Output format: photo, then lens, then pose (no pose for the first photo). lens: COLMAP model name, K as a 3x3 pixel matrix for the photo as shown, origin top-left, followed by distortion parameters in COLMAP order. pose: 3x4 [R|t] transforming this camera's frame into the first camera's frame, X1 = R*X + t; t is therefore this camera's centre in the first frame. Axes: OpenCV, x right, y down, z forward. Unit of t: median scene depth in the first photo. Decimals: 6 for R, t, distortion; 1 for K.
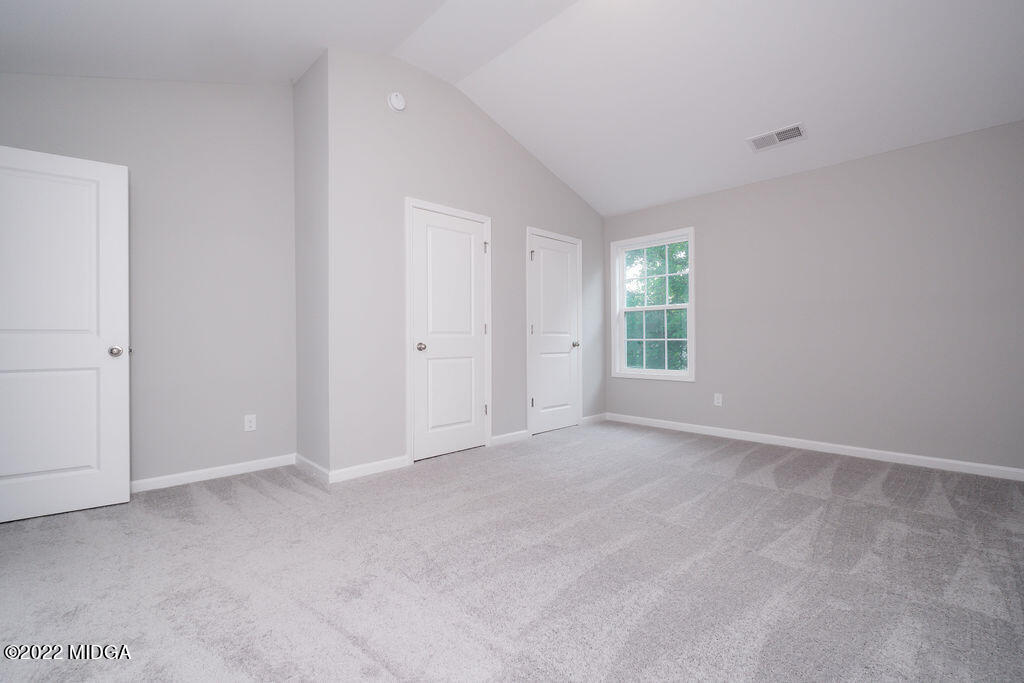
lens RADIAL K [[445.1, 0, 512.9], [0, 445.1, 333.4], [0, 0, 1]] dist [0.000665, 0.000257]
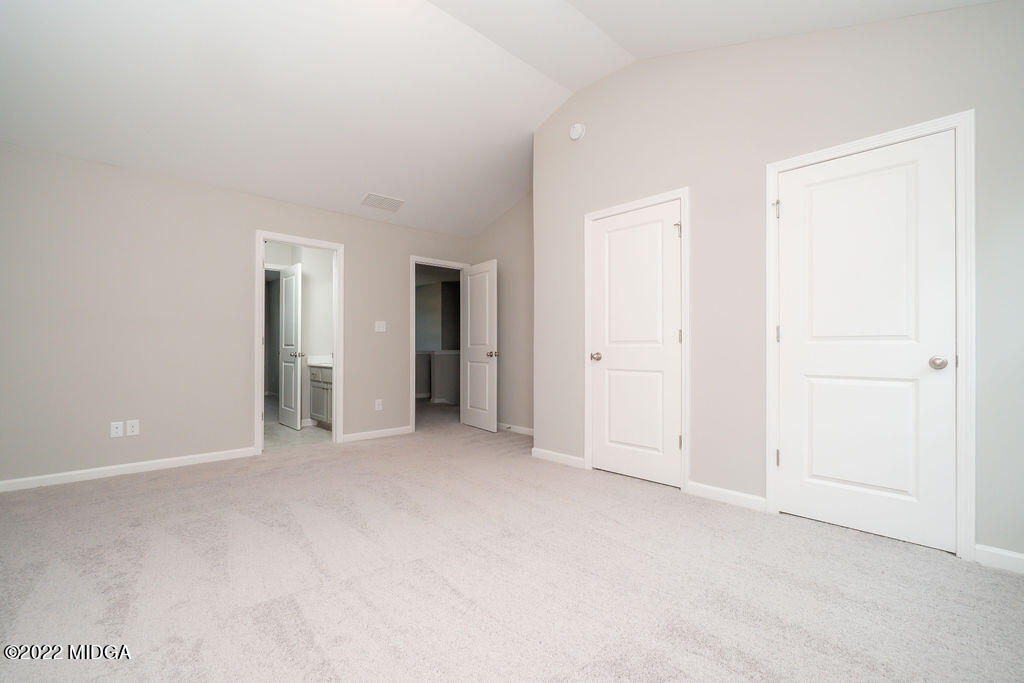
lens RADIAL K [[445.1, 0, 507.5], [0, 445.1, 343.6], [0, 0, 1]] dist [0.000665, 0.000257]
pose [[-0.021259, -0.010305, -0.999721, 0.791553], [0.008030, 0.999913, -0.010478, 0.010465], [0.999742, -0.008251, -0.021175, 0.806085]]
